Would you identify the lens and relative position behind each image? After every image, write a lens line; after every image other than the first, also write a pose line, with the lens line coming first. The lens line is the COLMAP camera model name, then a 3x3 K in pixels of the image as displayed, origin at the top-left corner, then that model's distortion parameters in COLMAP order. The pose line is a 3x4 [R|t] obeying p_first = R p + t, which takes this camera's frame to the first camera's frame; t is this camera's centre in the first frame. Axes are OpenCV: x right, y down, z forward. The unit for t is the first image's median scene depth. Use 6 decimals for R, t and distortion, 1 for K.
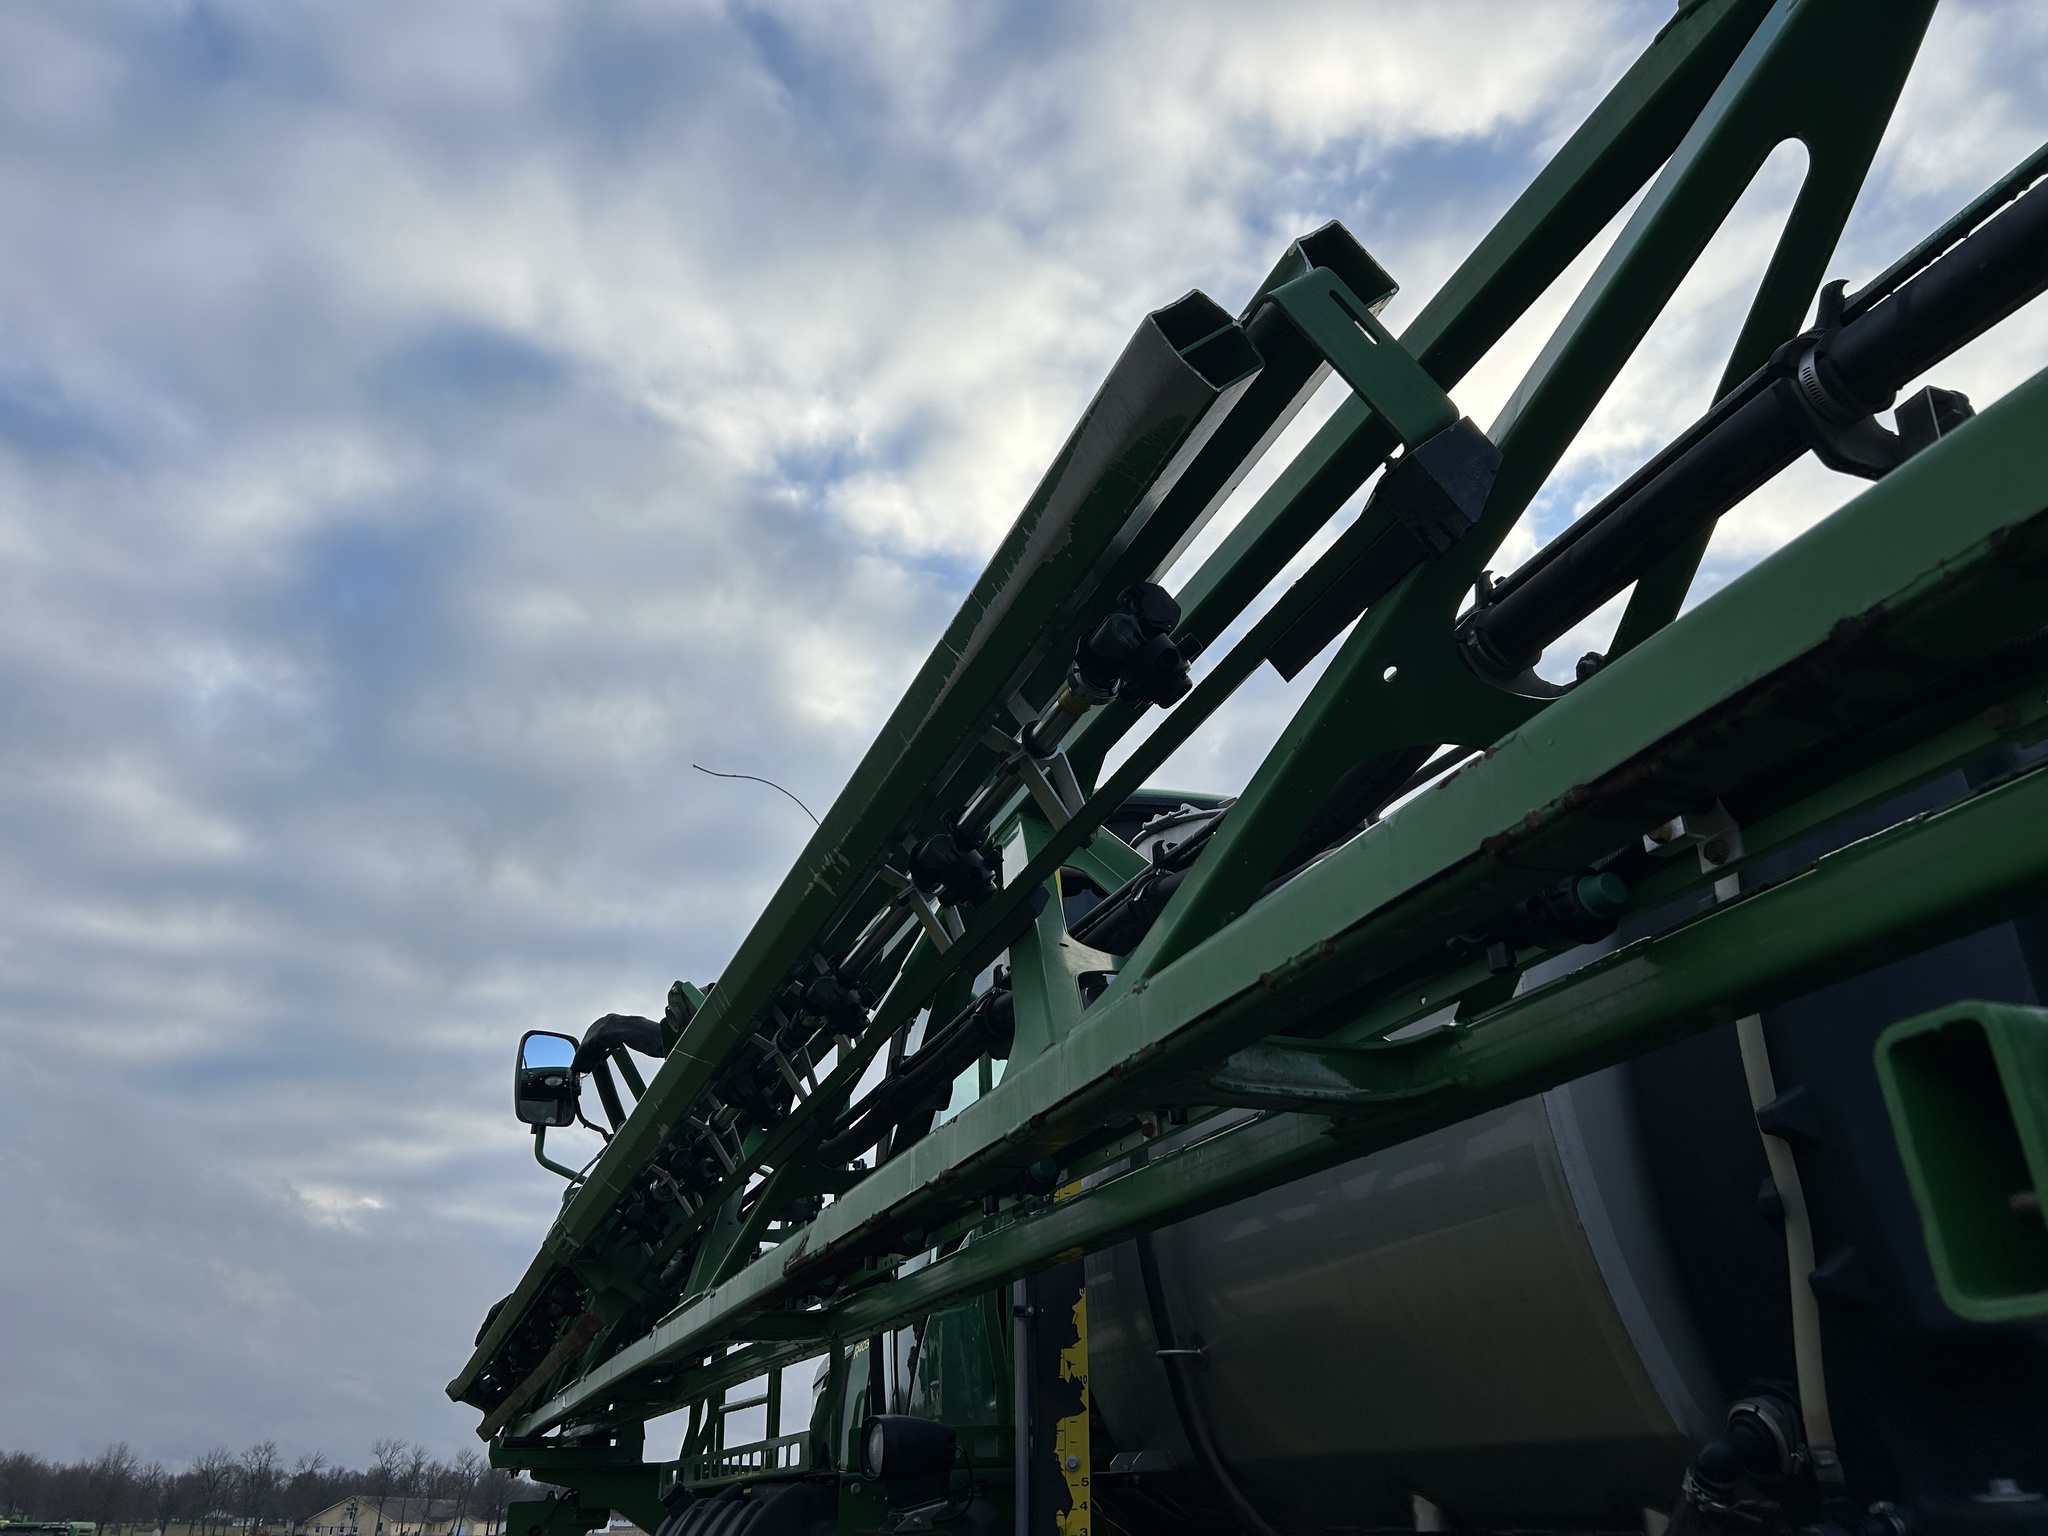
lens RADIAL K [[1534.9, 0, 1048.5], [0, 1534.9, 761.5], [0, 0, 1]] dist [0.013399, -0.000132]
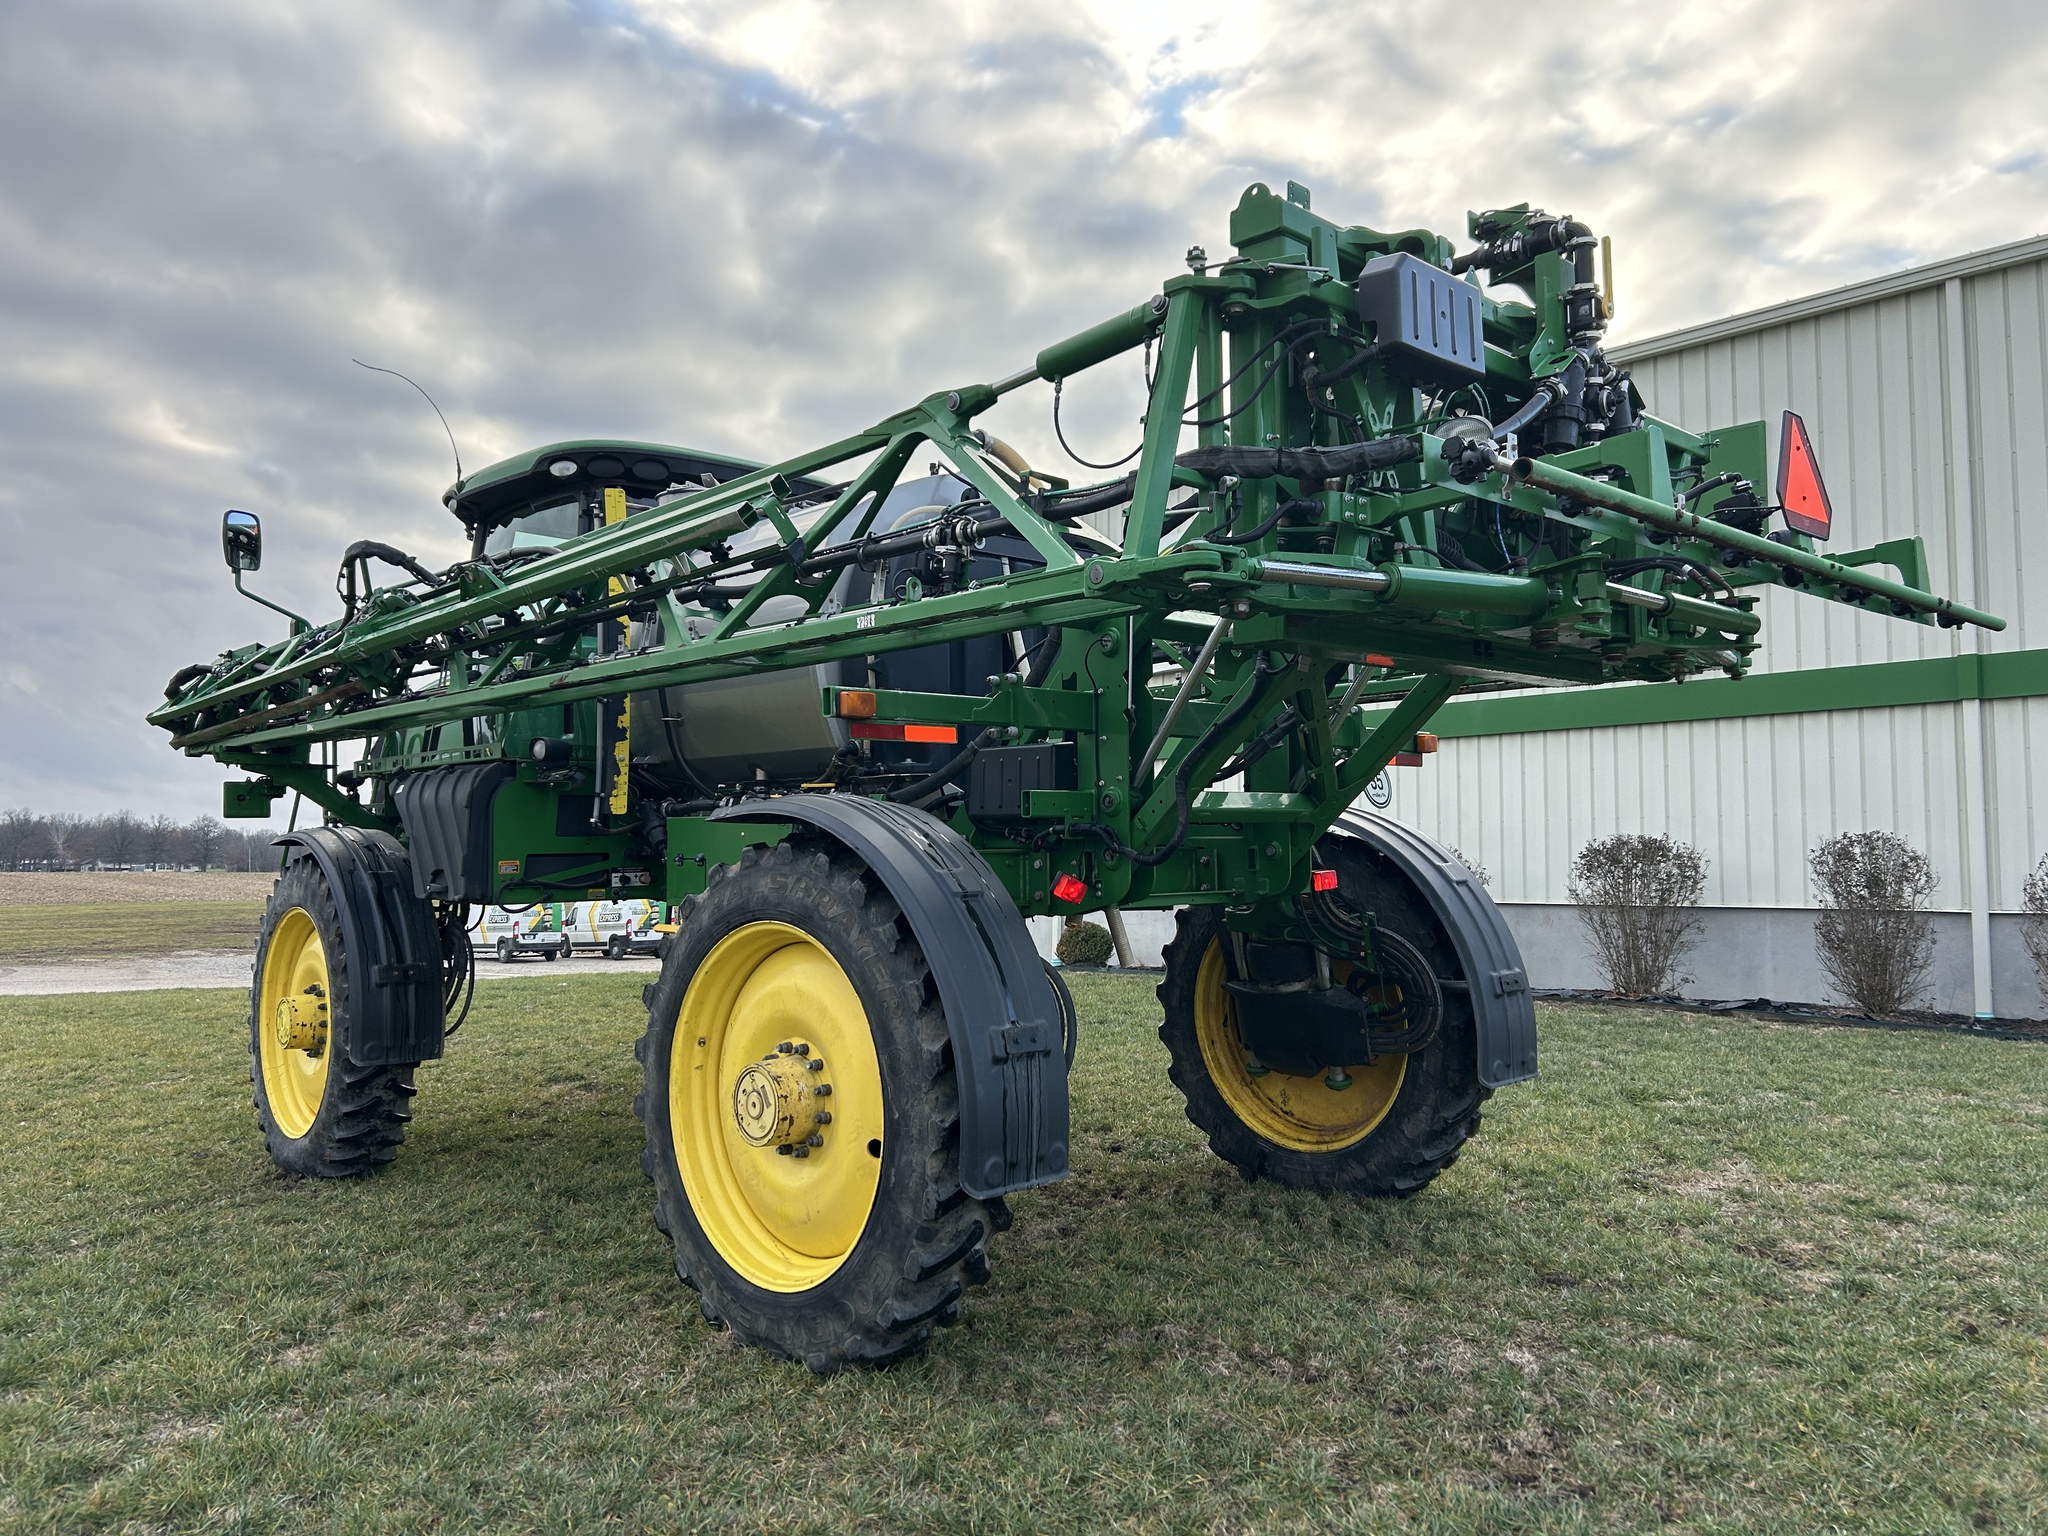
lens RADIAL K [[1570.8, 0, 1024.0], [0, 1570.8, 768.0], [0, 0, 1]] dist [0.079084, 0.000823]
pose [[0.921680, 0.041405, 0.385734, -0.364057], [-0.182810, 0.923332, 0.337696, -0.506828], [-0.342178, -0.381764, 0.858586, -1.407233]]
